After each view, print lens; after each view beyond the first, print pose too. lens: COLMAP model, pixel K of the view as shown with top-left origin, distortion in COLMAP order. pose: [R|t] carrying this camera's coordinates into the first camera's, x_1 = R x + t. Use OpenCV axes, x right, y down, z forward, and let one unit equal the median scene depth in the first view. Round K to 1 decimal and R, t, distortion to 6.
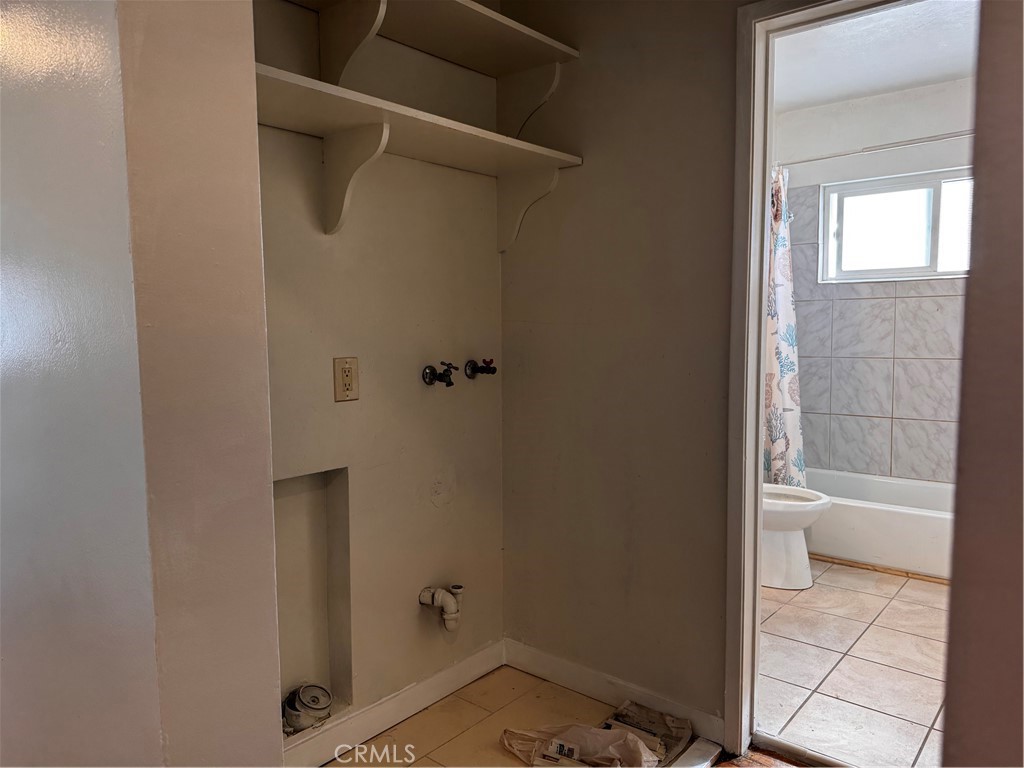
lens RADIAL K [[724.9, 0, 512.8], [0, 724.9, 389.1], [0, 0, 1]] dist [0.000445, -0.004491]
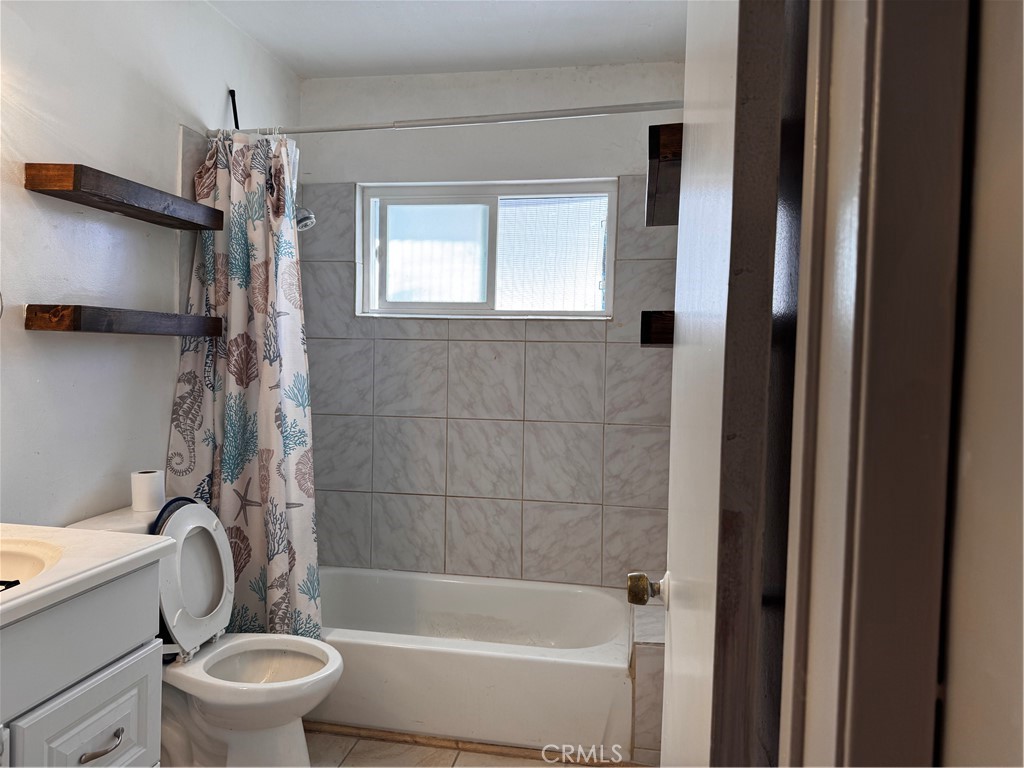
lens RADIAL K [[724.9, 0, 512.8], [0, 724.9, 389.1], [0, 0, 1]] dist [0.000445, -0.004491]
pose [[0.859169, 0.010177, 0.511591, 0.194236], [0.011787, 0.999143, -0.039670, -0.042912], [-0.511556, 0.040113, 0.858313, 0.306135]]
